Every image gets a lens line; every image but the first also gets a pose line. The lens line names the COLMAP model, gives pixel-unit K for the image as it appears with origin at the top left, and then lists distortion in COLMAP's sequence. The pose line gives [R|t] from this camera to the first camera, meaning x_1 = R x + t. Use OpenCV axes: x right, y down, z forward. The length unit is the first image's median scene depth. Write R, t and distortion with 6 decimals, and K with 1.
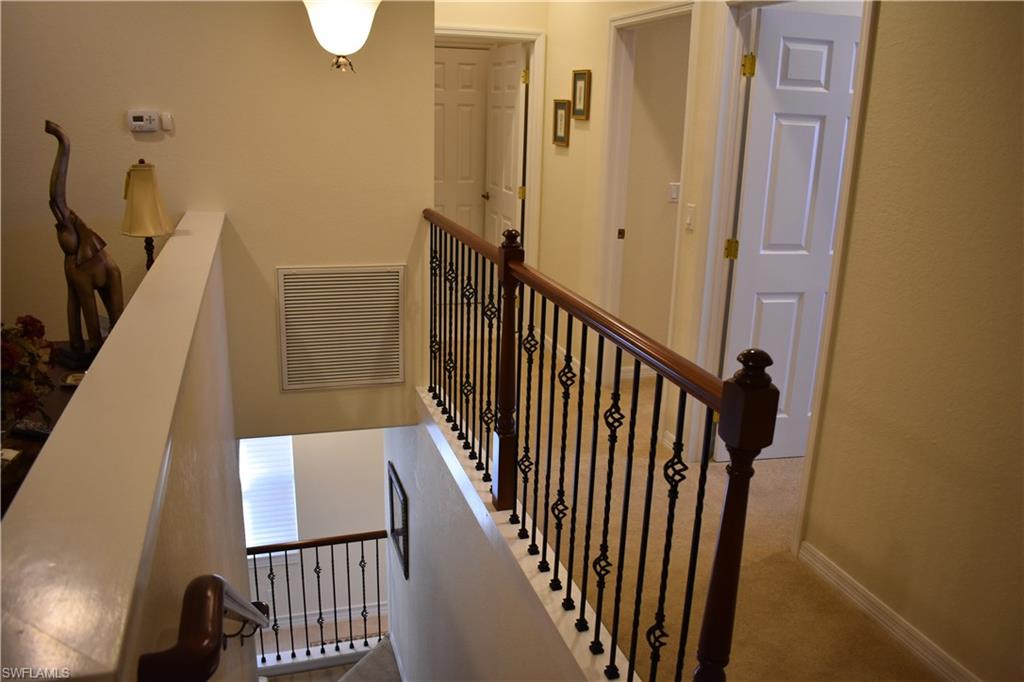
lens RADIAL K [[802.0, 0, 512.0], [0, 802.0, 341.0], [0, 0, 1]] dist [-0.084824, -0.007862]
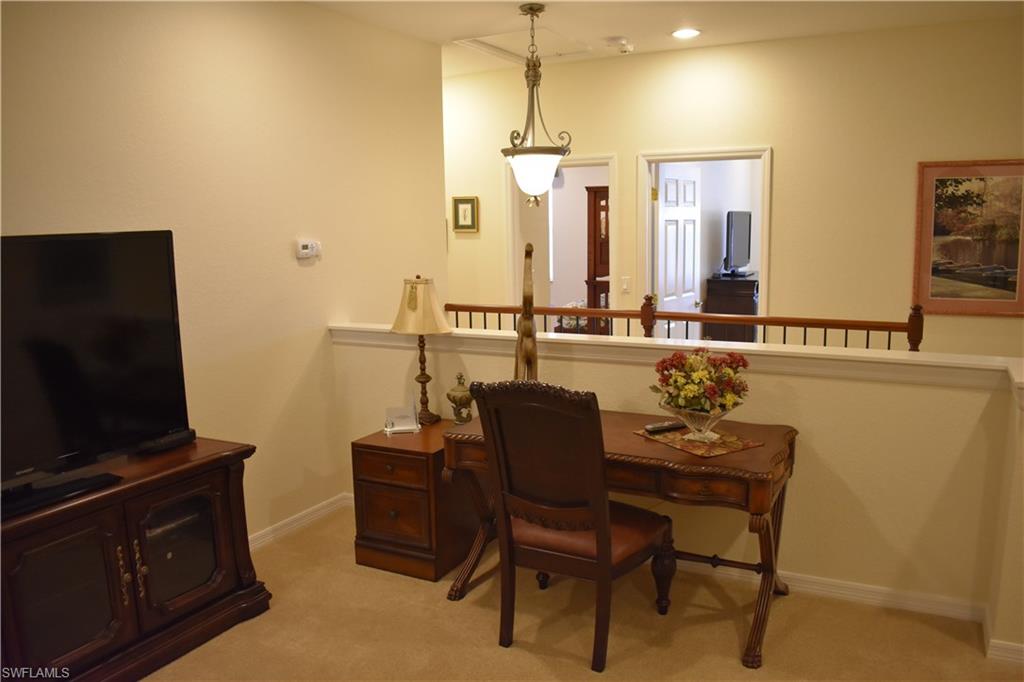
lens RADIAL K [[802.0, 0, 511.9], [0, 802.0, 331.0], [0, 0, 1]] dist [-0.084824, -0.007862]
pose [[0.711898, -0.139576, 0.688273, -1.082974], [0.233160, 0.971435, -0.044165, -0.043700], [-0.662448, 0.191919, 0.724106, -0.022192]]
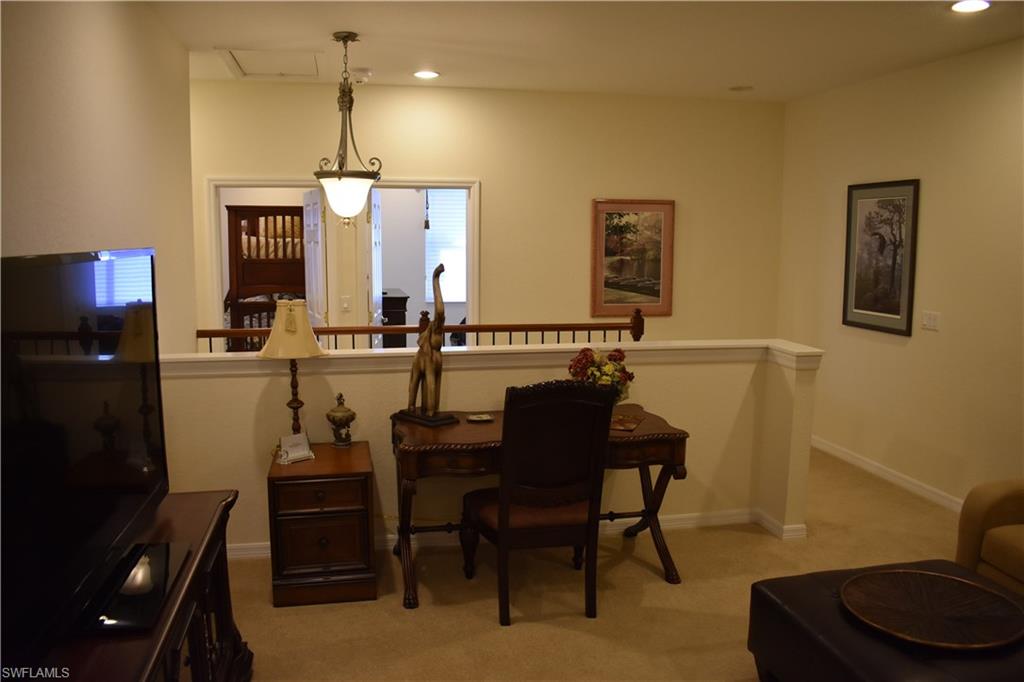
lens RADIAL K [[802.0, 0, 514.1], [0, 802.0, 341.3], [0, 0, 1]] dist [-0.084824, -0.007862]
pose [[0.100580, -0.160526, 0.981894, -1.435693], [0.273455, 0.953350, 0.127848, -0.200589], [-0.956612, 0.255645, 0.139785, 0.444803]]
